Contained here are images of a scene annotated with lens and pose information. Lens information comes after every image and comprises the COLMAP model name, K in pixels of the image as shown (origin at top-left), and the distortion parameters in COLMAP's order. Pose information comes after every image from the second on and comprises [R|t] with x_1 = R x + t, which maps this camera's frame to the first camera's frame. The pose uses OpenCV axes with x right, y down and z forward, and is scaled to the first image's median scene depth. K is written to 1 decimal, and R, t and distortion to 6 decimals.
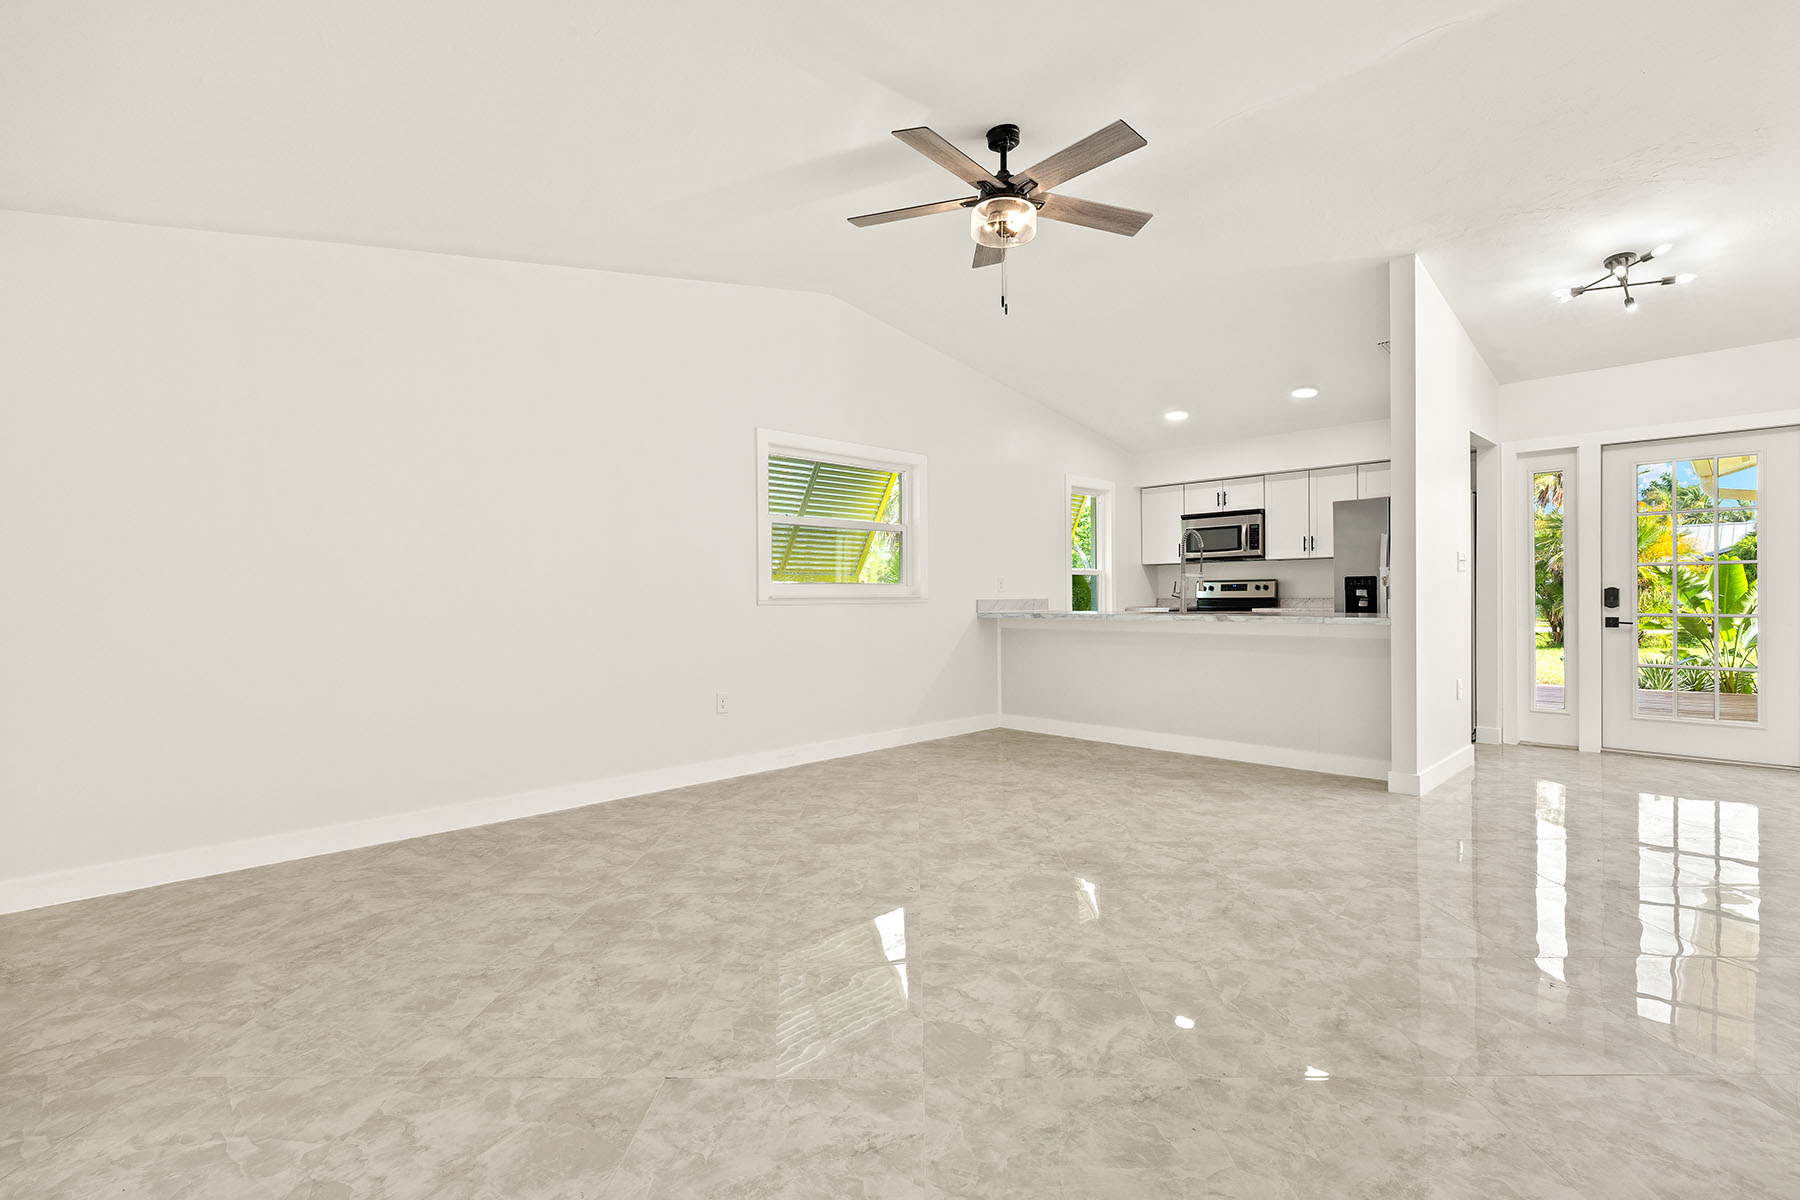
lens RADIAL K [[826.8, 0, 893.0], [0, 826.8, 599.3], [0, 0, 1]] dist [-0.005834, 0.000743]
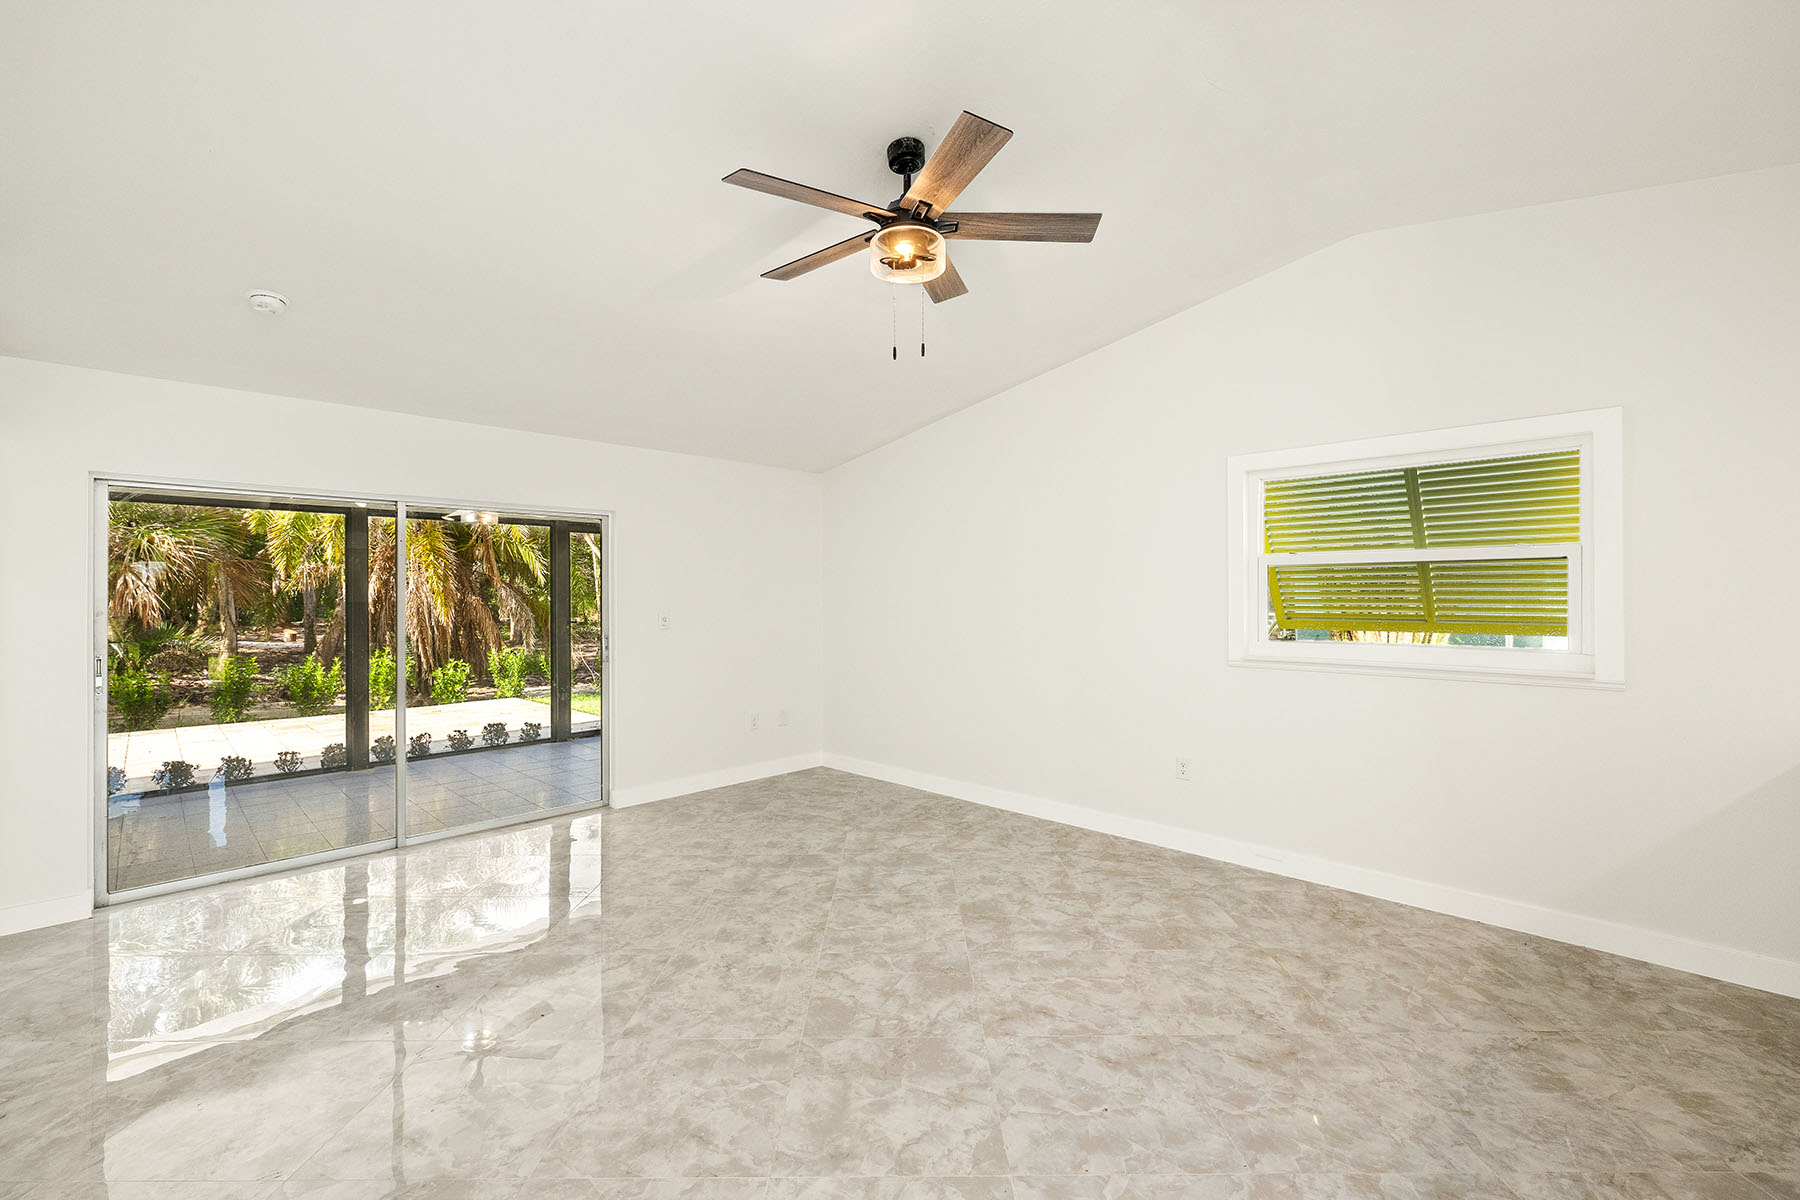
lens RADIAL K [[755.3, 0, 897.0], [0, 755.3, 594.3], [0, 0, 1]] dist [-0.000874, 0.000349]
pose [[0.022335, 0.005248, -0.999737, 0.821640], [0.000796, 0.999986, 0.005267, -0.096356], [0.999750, -0.000913, 0.022331, 0.870465]]
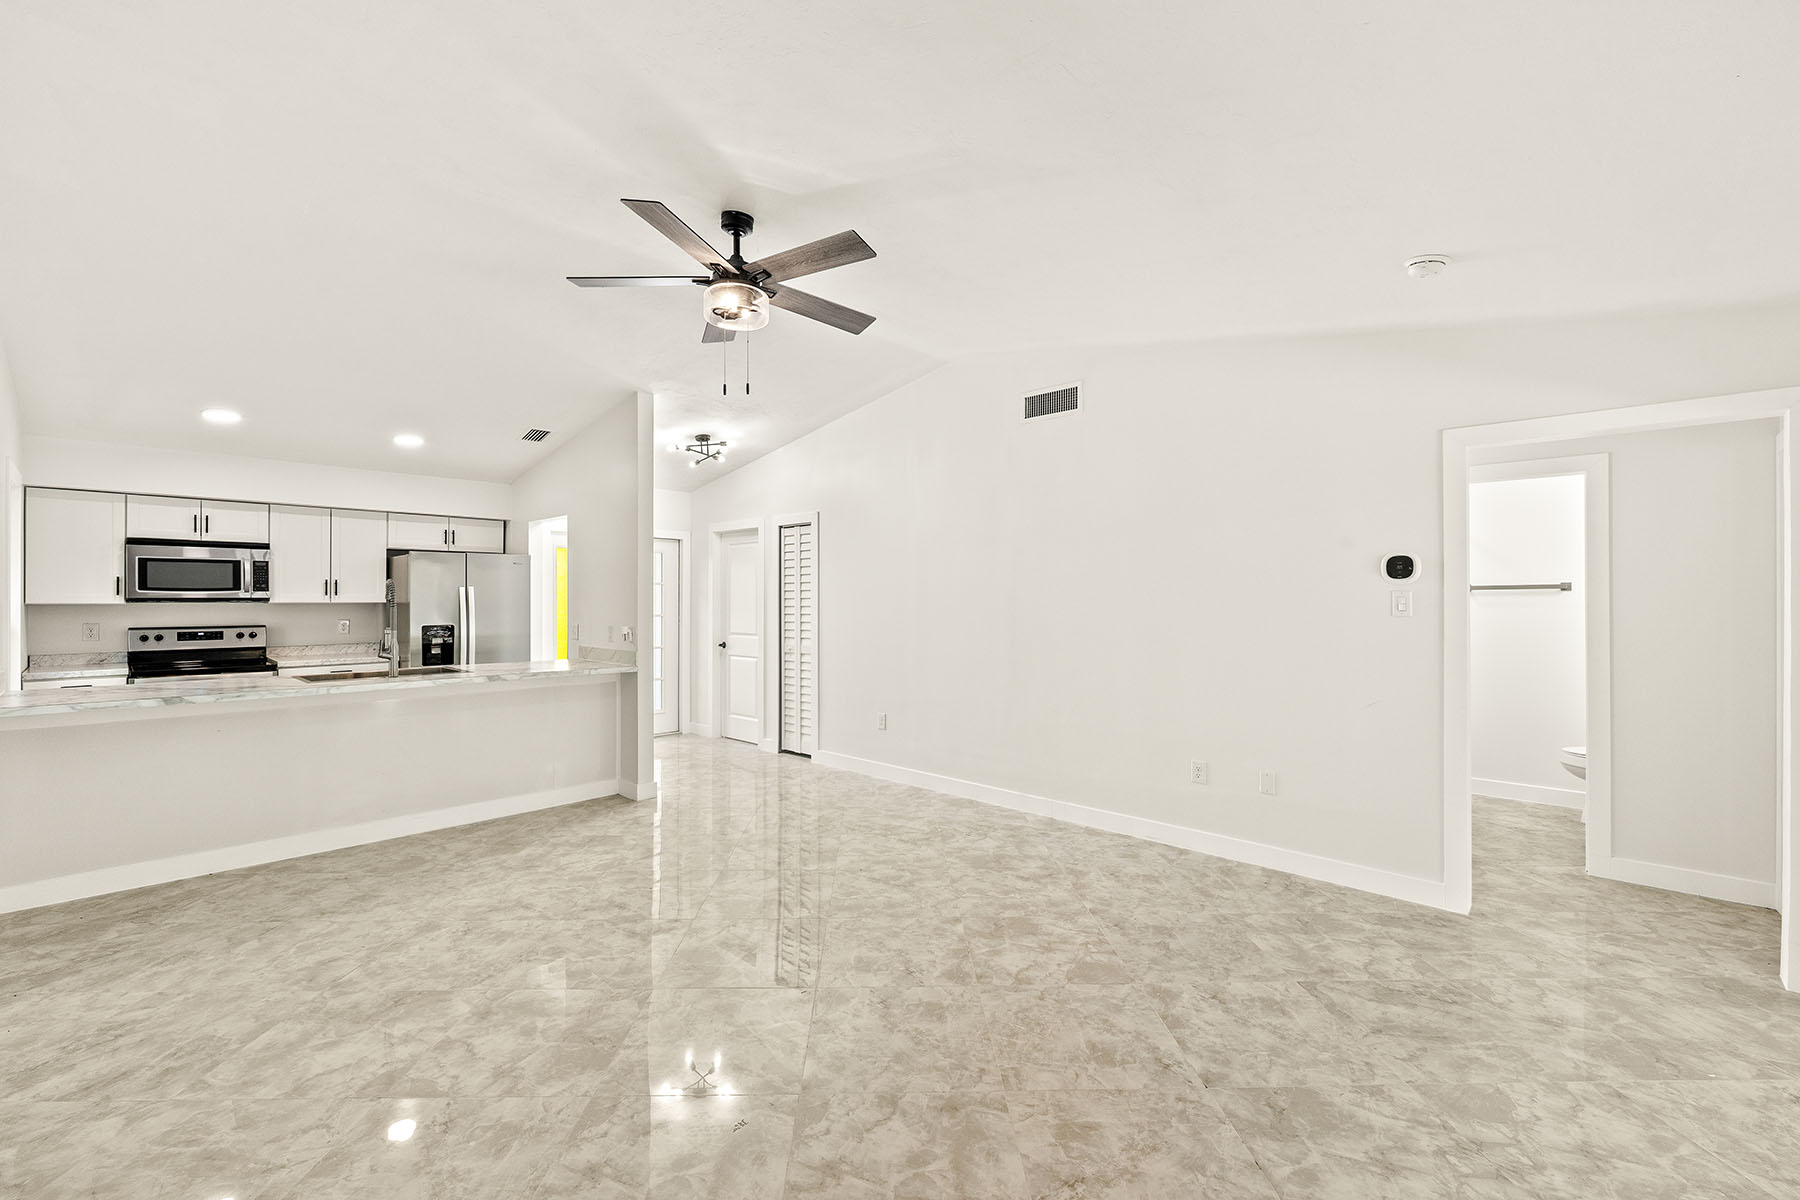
lens RADIAL K [[755.3, 0, 899.9], [0, 755.3, 605.0], [0, 0, 1]] dist [-0.000874, 0.000349]
pose [[-0.051870, 0.002322, 0.998651, -0.705086], [0.004876, 0.999986, -0.002072, -0.080724], [-0.998642, 0.004762, -0.051881, 0.762918]]
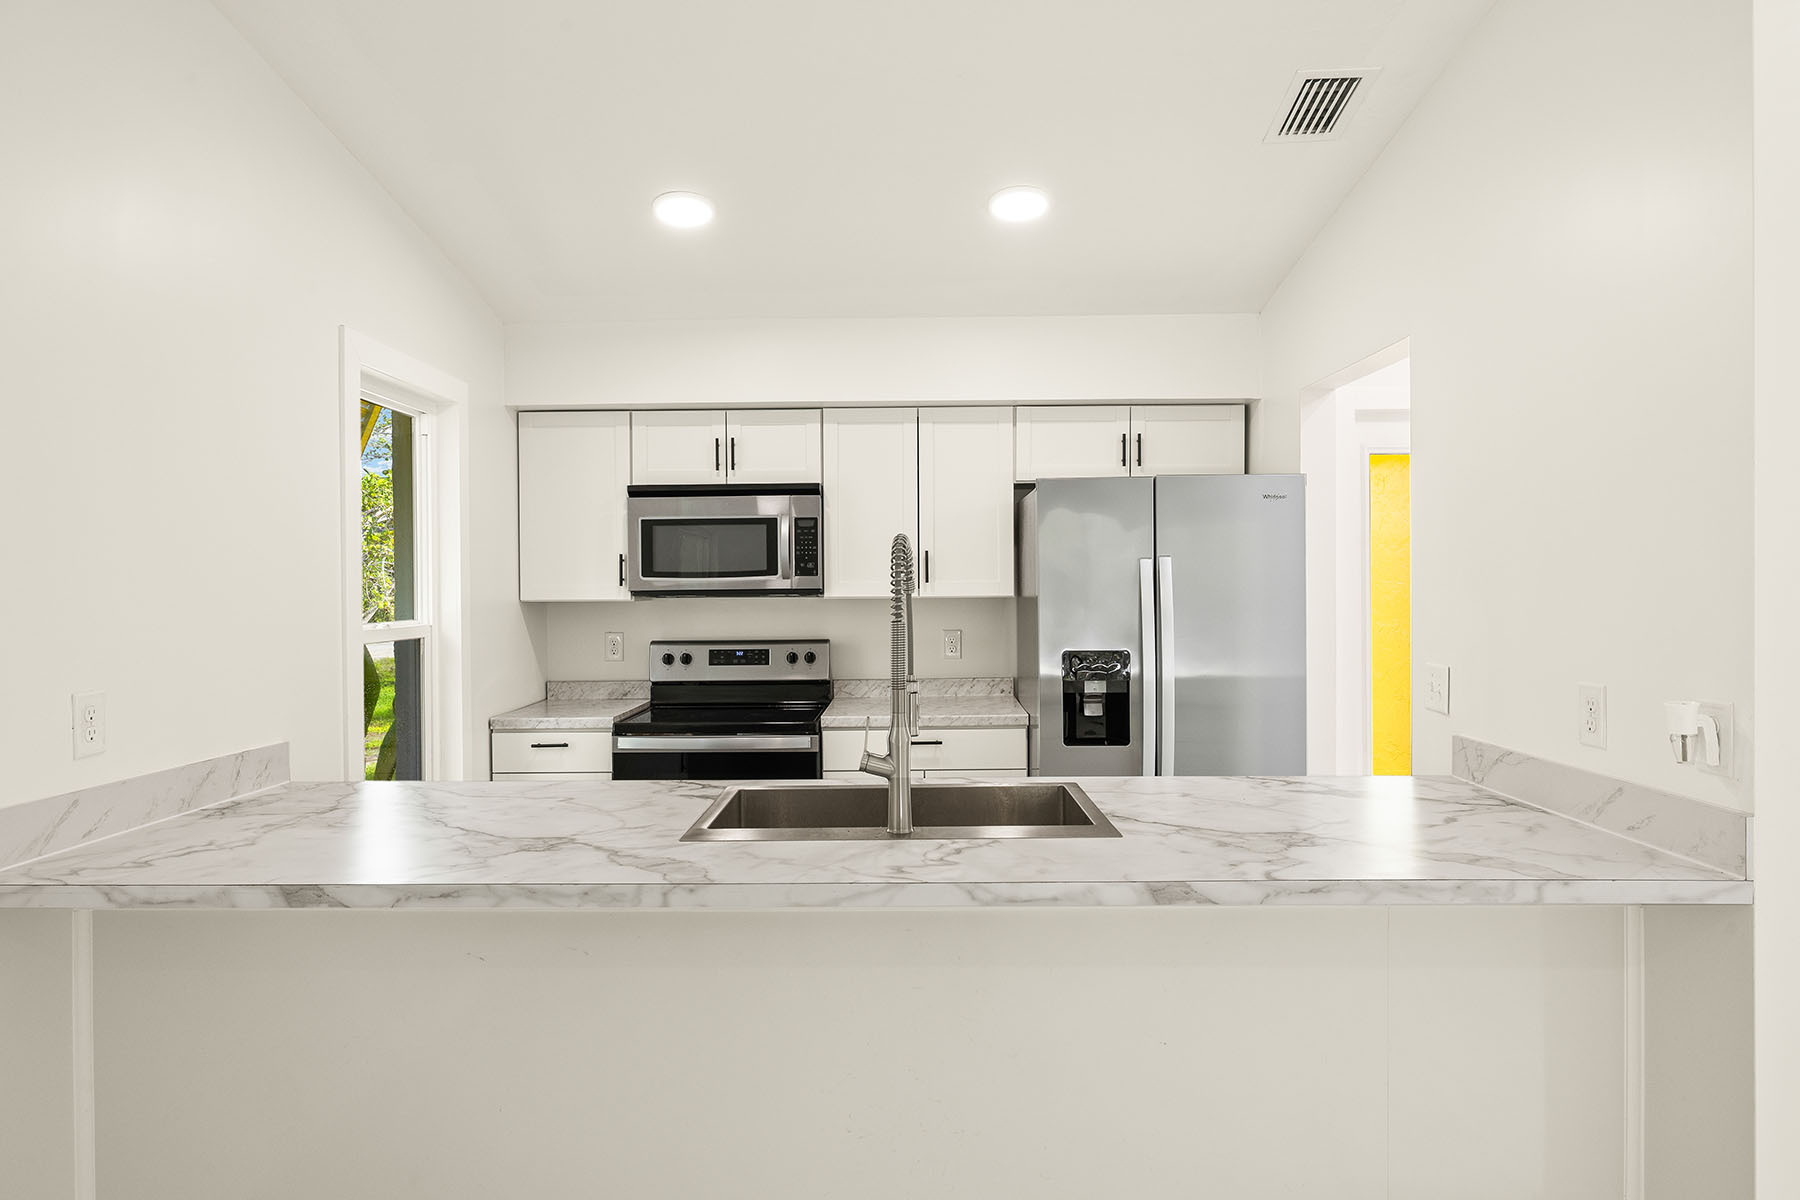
lens RADIAL K [[1061.2, 0, 898.1], [0, 1061.2, 593.2], [0, 0, 1]] dist [-0.008713, -0.000535]
pose [[0.698636, -0.000539, 0.715477, 0.136935], [0.005251, 0.999977, -0.004374, -0.094034], [-0.715458, 0.006813, 0.698622, 1.118815]]
